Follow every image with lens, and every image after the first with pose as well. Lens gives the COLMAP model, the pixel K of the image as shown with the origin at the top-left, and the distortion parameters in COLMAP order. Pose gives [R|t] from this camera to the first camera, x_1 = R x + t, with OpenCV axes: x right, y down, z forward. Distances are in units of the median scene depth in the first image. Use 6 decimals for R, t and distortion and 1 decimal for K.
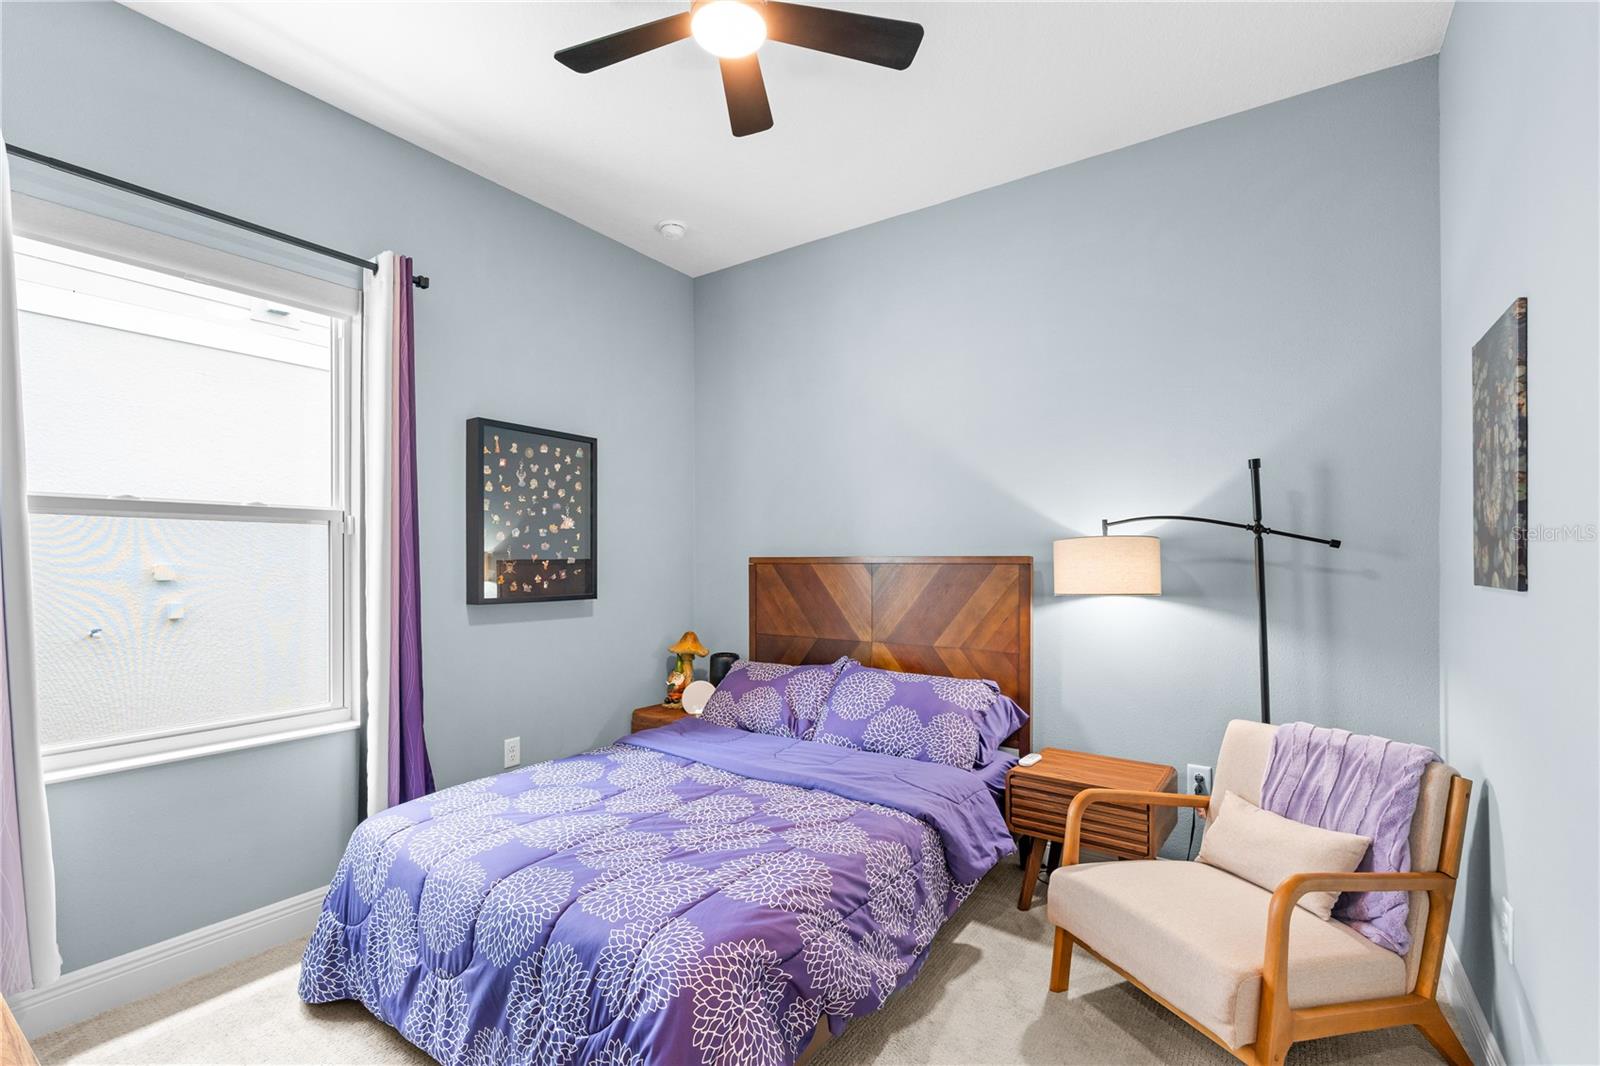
lens RADIAL K [[710.7, 0, 791.2], [0, 710.7, 534.5], [0, 0, 1]] dist [-0.000484, 0.000093]
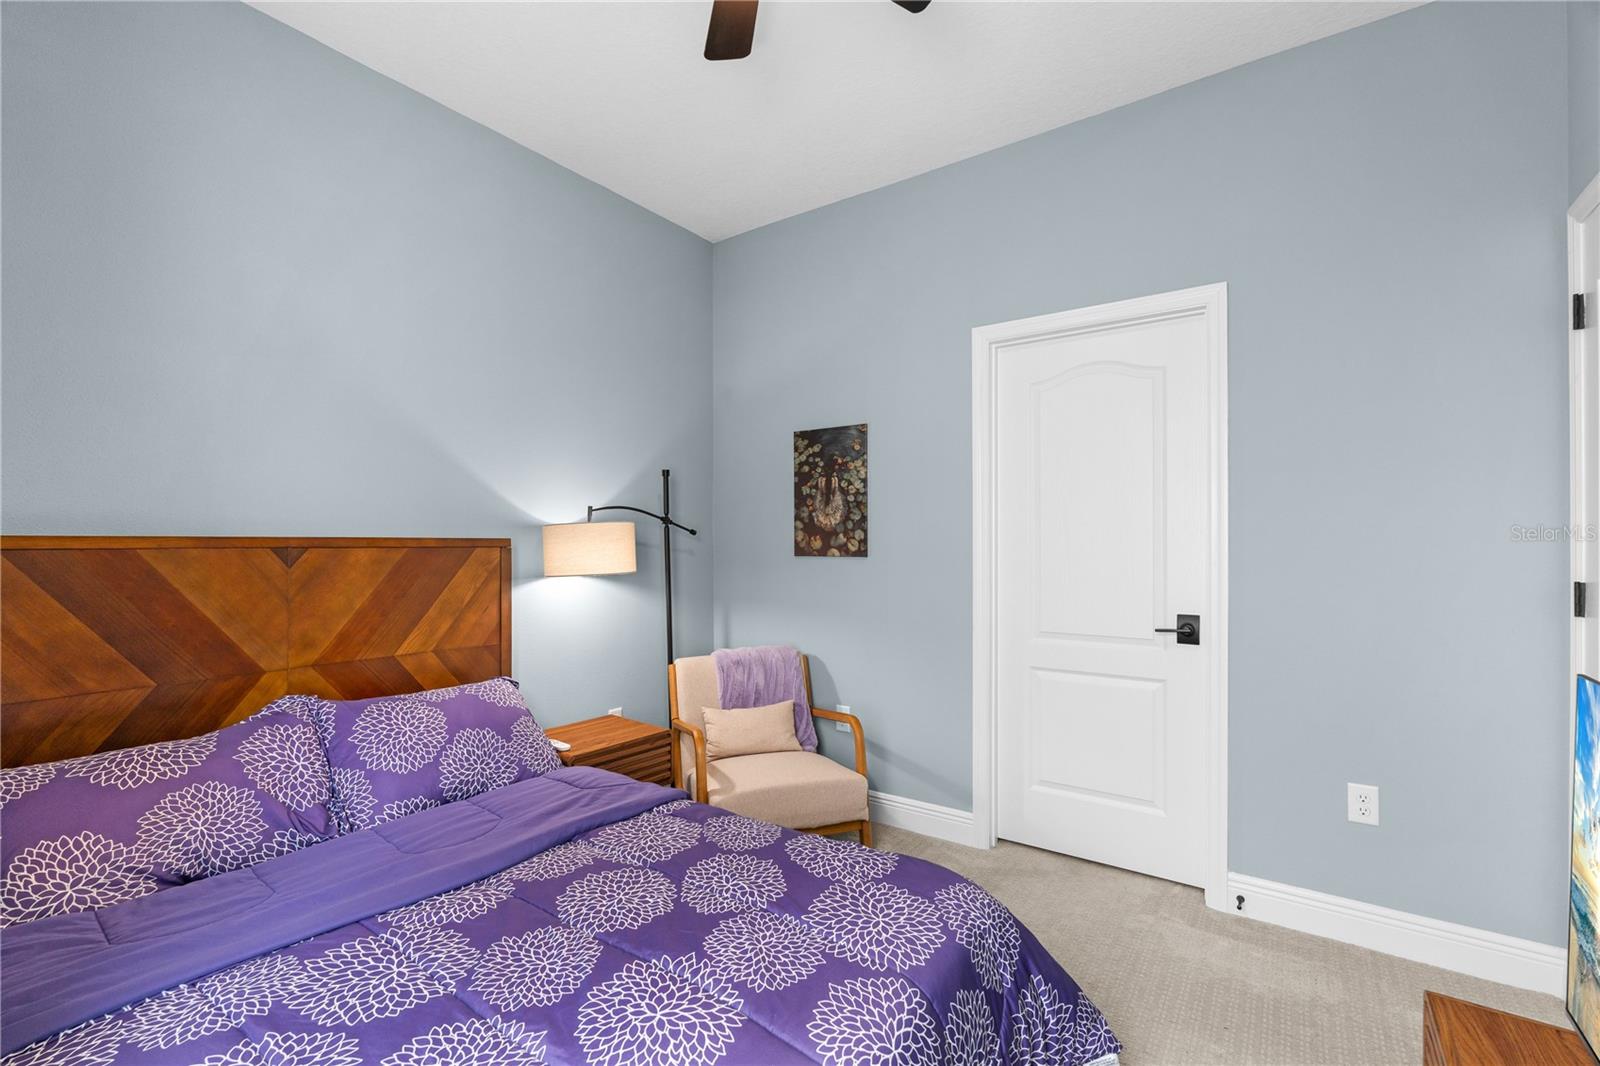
lens RADIAL K [[703.9, 0, 799.4], [0, 703.9, 531.2], [0, 0, 1]] dist [-0.003058, 0.000029]
pose [[0.012825, 0.022355, 0.999668, -0.640821], [-0.032908, 0.999218, -0.021923, 0.031136], [-0.999376, -0.032616, 0.013551, 0.659598]]
